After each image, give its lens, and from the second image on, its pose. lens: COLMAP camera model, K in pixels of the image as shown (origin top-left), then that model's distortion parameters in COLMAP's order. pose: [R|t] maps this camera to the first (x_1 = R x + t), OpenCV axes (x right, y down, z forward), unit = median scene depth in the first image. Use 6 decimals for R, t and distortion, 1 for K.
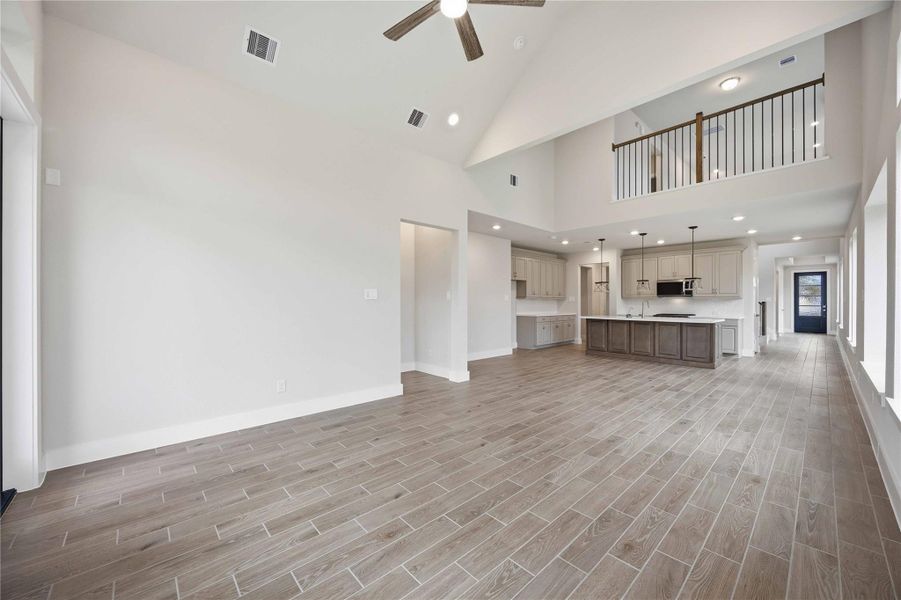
lens RADIAL K [[343.0, 0, 450.7], [0, 343.0, 302.2], [0, 0, 1]] dist [-0.002266, -0.000366]
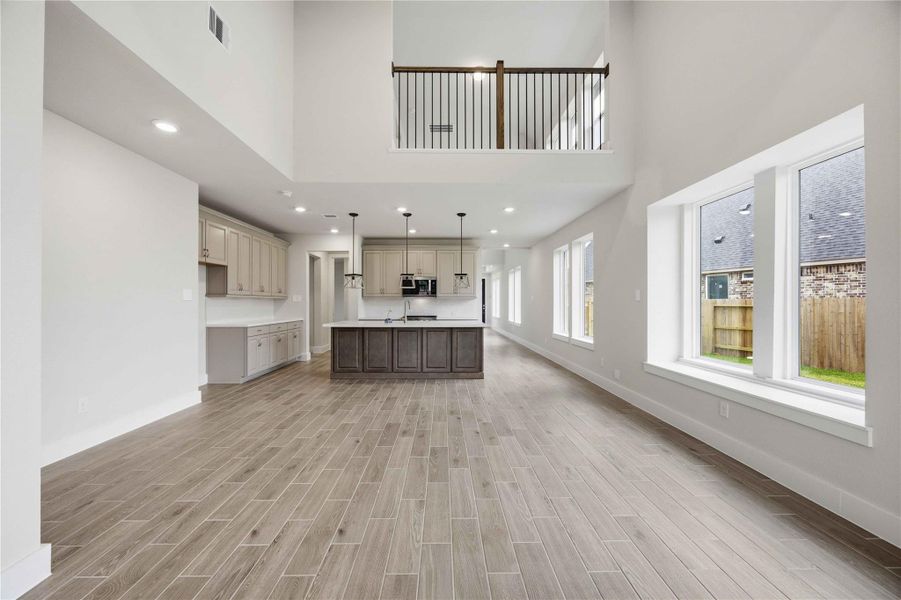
lens RADIAL K [[345.5, 0, 449.2], [0, 345.5, 300.8], [0, 0, 1]] dist [-0.002049, -0.000023]
pose [[0.666715, 0.002589, 0.745308, 0.038929], [0.001463, 0.999987, -0.004782, -0.000198], [-0.745311, 0.004279, 0.666703, 0.361298]]
